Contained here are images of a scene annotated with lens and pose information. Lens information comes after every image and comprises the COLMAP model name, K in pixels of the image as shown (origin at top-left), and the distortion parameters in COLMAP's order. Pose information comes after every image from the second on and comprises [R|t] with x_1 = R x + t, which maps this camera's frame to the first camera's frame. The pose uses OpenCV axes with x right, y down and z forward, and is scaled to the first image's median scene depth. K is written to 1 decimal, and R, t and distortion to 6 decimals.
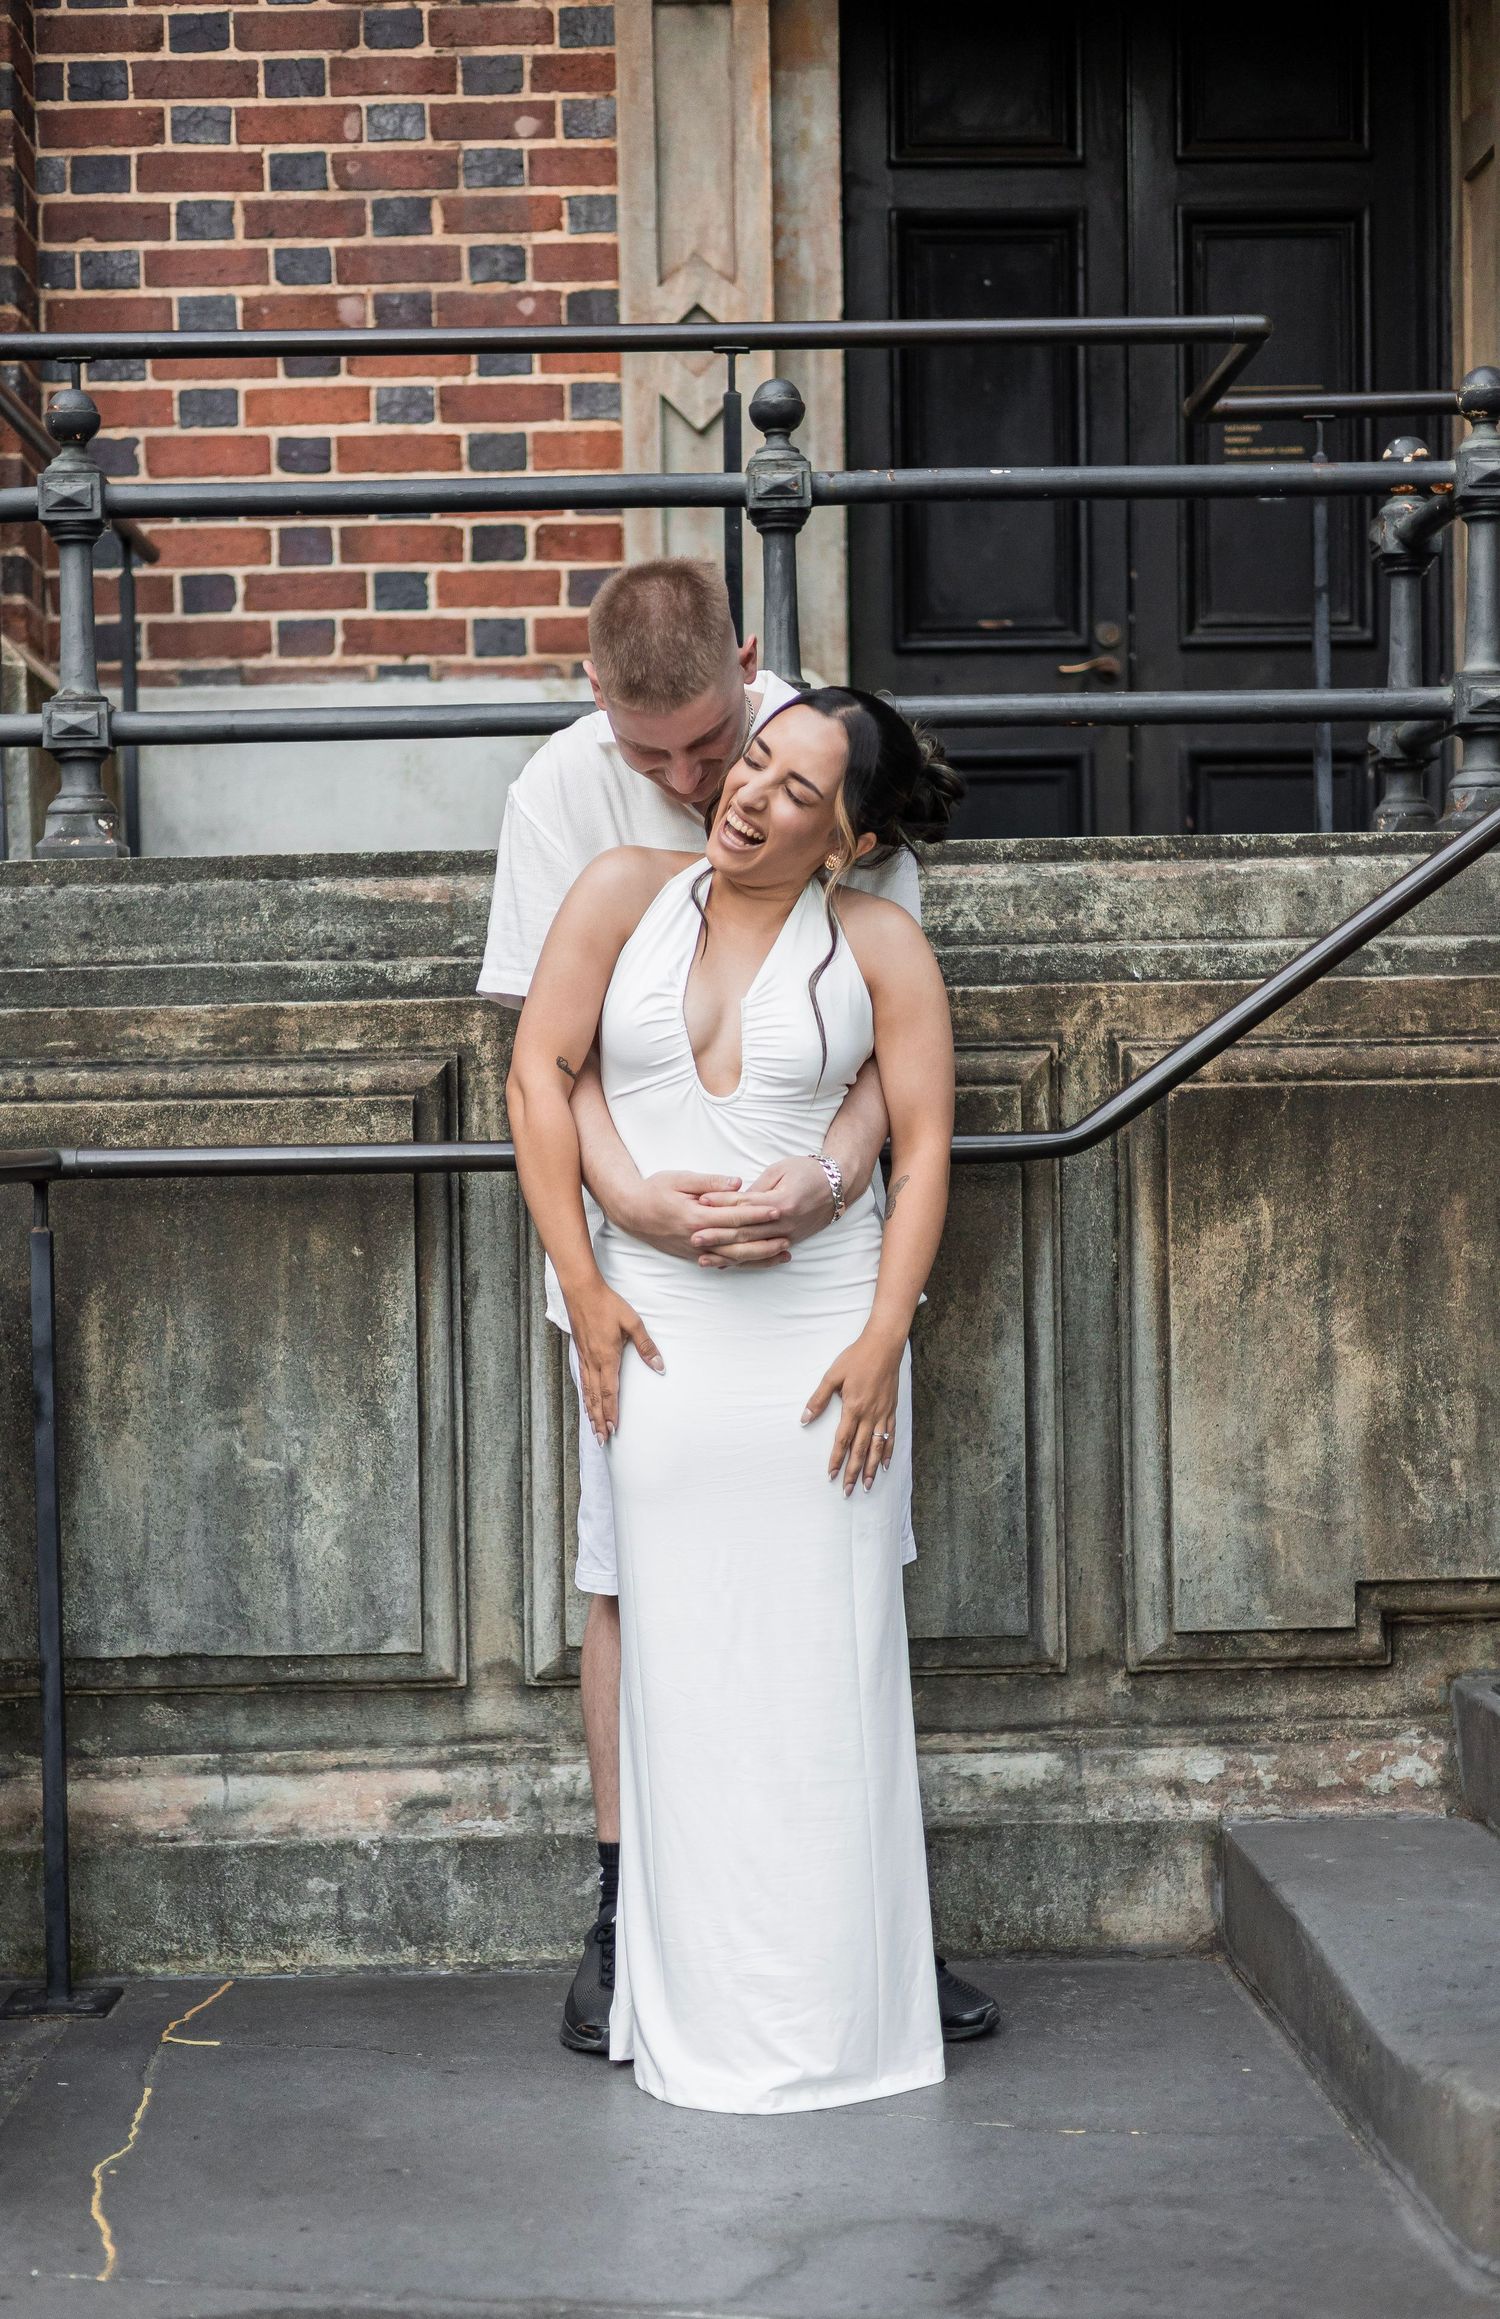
lens RADIAL K [[3433.0, 0, 608.8], [0, 3433.0, 1243.5], [0, 0, 1]] dist [0.019817, 0.042848]
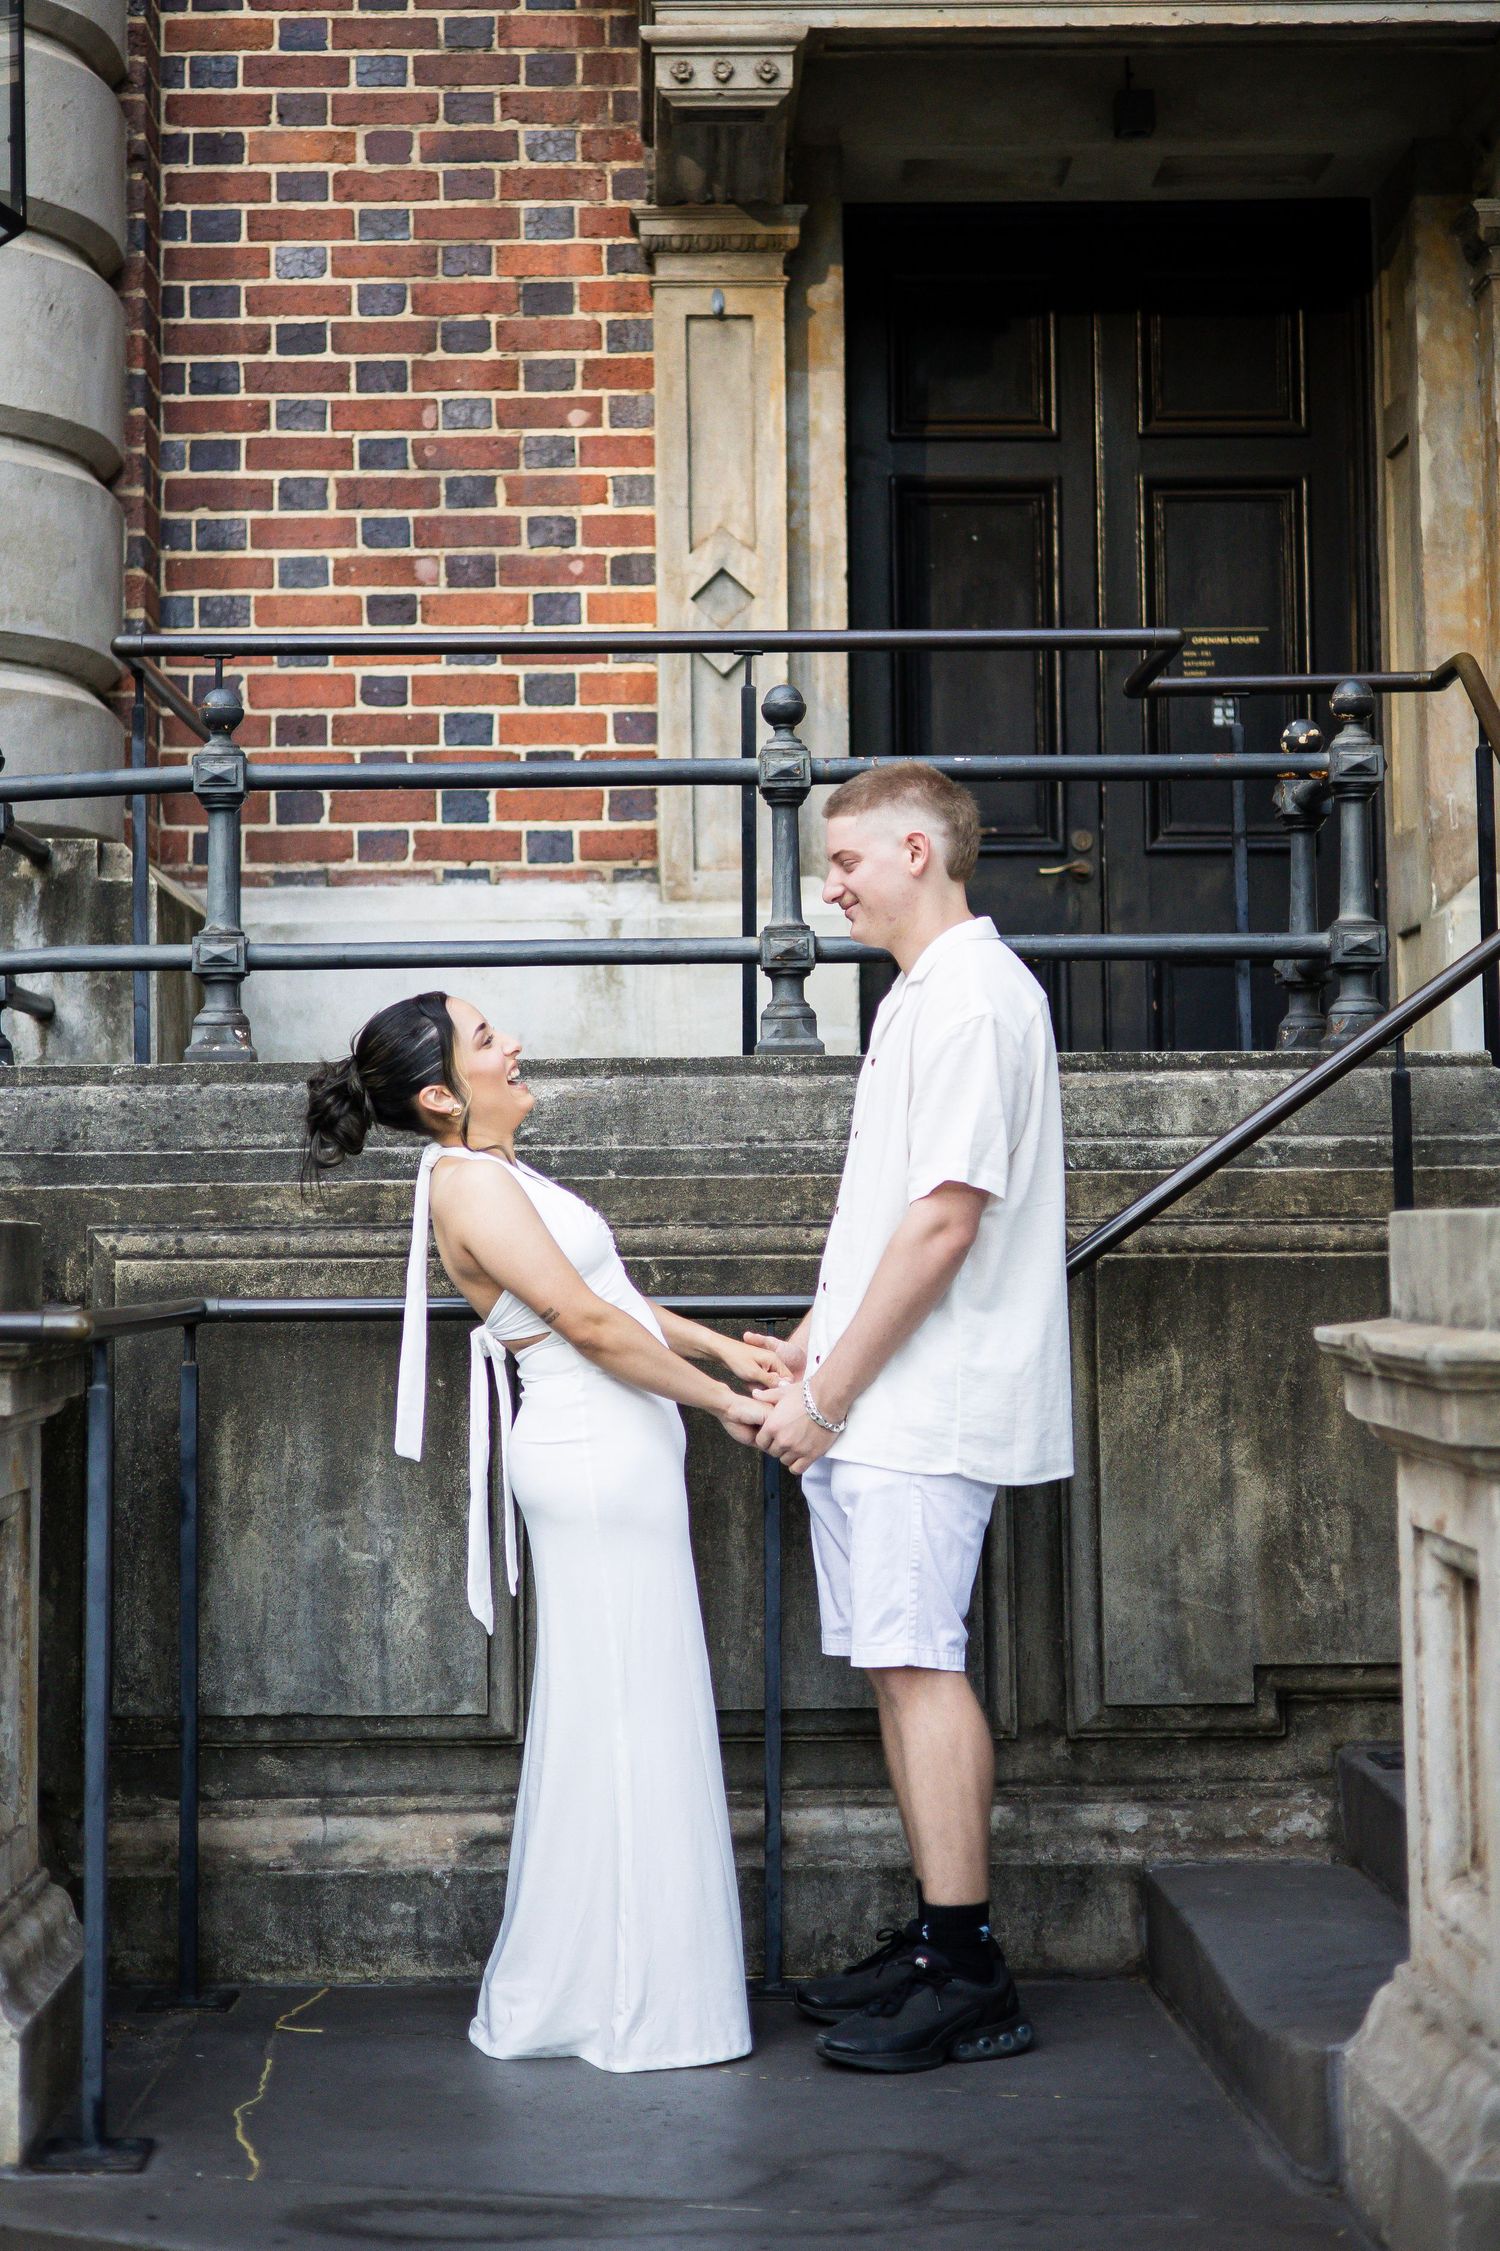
lens RADIAL K [[3494.6, 0, 601.6], [0, 3494.6, 996.8], [0, 0, 1]] dist [0.101564, -0.485766]
pose [[0.999914, 0.009589, -0.008954, -0.005087], [-0.010474, 0.994446, -0.104724, -0.004489], [0.007900, 0.104809, 0.994461, -0.263926]]
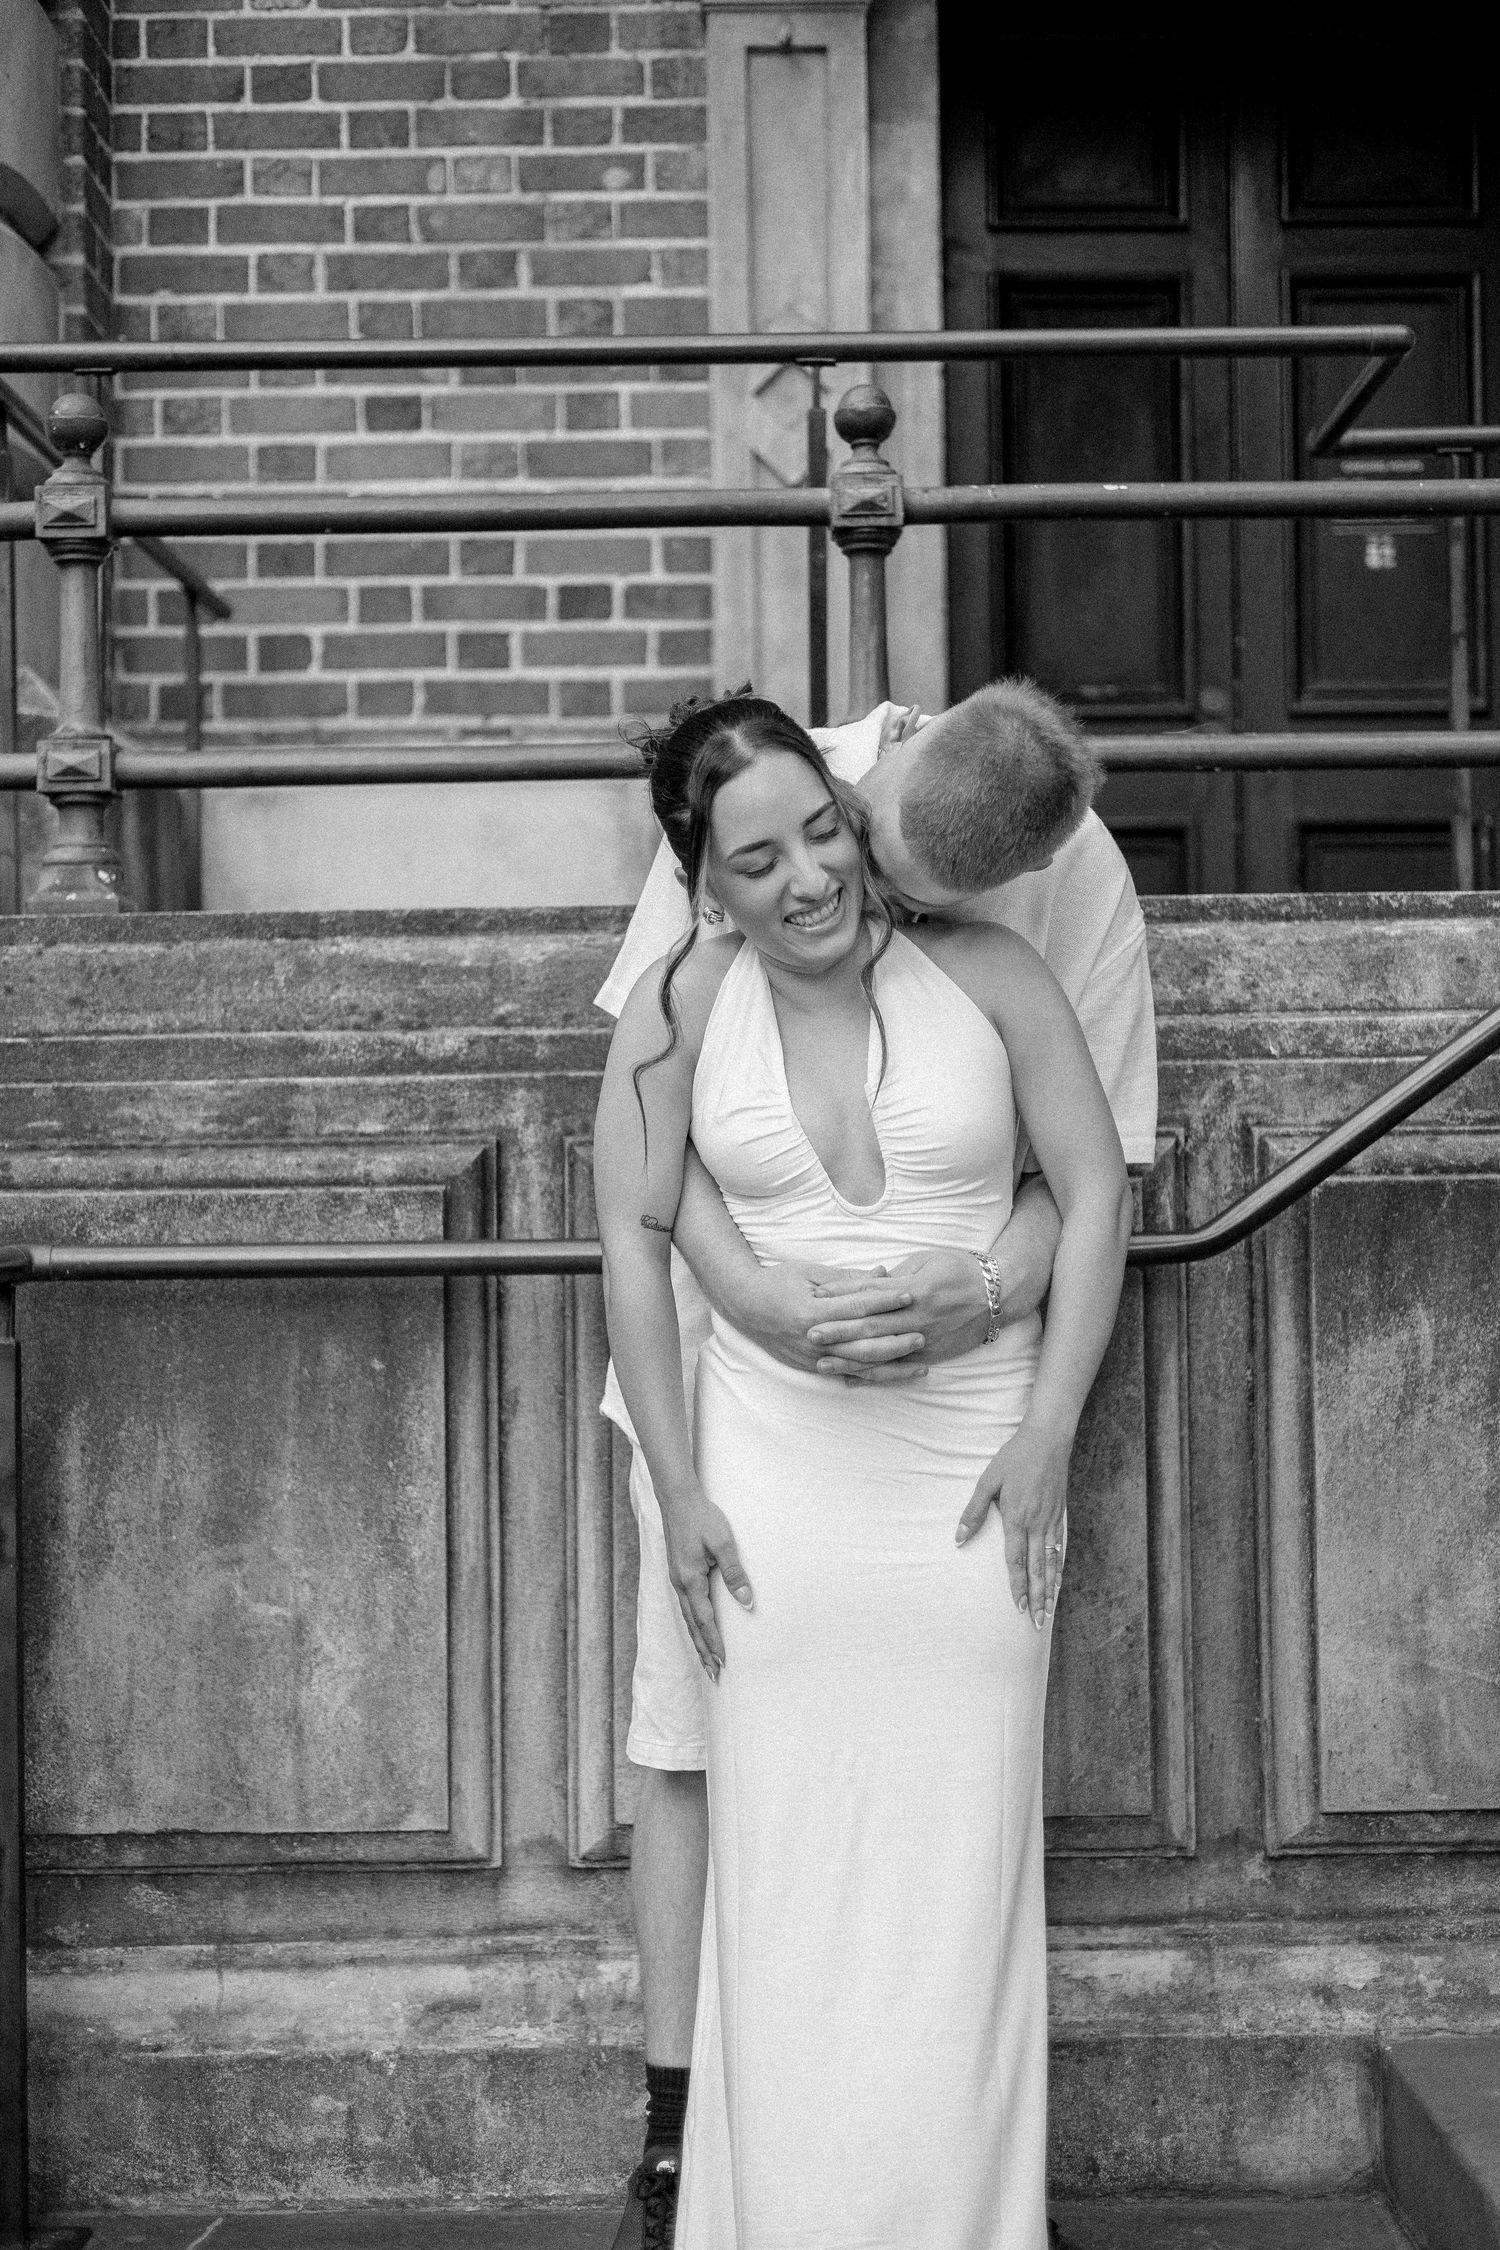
lens RADIAL K [[3122.9, 0, 681.3], [0, 3122.9, 1130.0], [0, 0, 1]] dist [0.026107, 0.029489]
pose [[0.999858, 0.004919, -0.016135, 0.015796], [-0.005741, 0.998668, -0.051268, -0.016542], [0.015861, 0.051353, 0.998555, 0.203938]]
